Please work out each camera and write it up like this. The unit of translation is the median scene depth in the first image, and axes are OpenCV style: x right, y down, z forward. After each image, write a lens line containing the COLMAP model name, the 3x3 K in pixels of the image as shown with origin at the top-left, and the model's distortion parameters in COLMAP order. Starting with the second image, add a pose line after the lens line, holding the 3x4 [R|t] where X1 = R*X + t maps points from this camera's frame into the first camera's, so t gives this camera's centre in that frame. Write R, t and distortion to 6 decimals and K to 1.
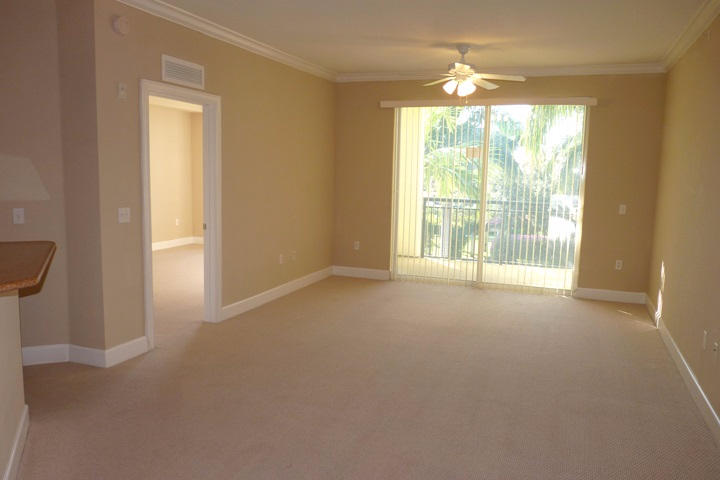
lens RADIAL K [[583.2, 0, 360.6], [0, 583.2, 239.0], [0, 0, 1]] dist [-0.008508, 0.004056]
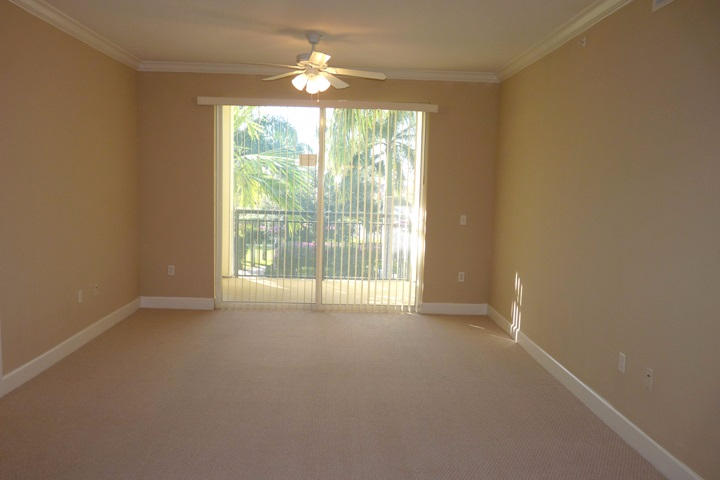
lens RADIAL K [[583.2, 0, 358.4], [0, 583.2, 242.8], [0, 0, 1]] dist [-0.008508, 0.004056]
pose [[0.926248, -0.038422, 0.374951, -0.078567], [0.041066, 0.999156, 0.000938, -0.020326], [-0.374670, 0.014529, 0.927044, 0.155244]]
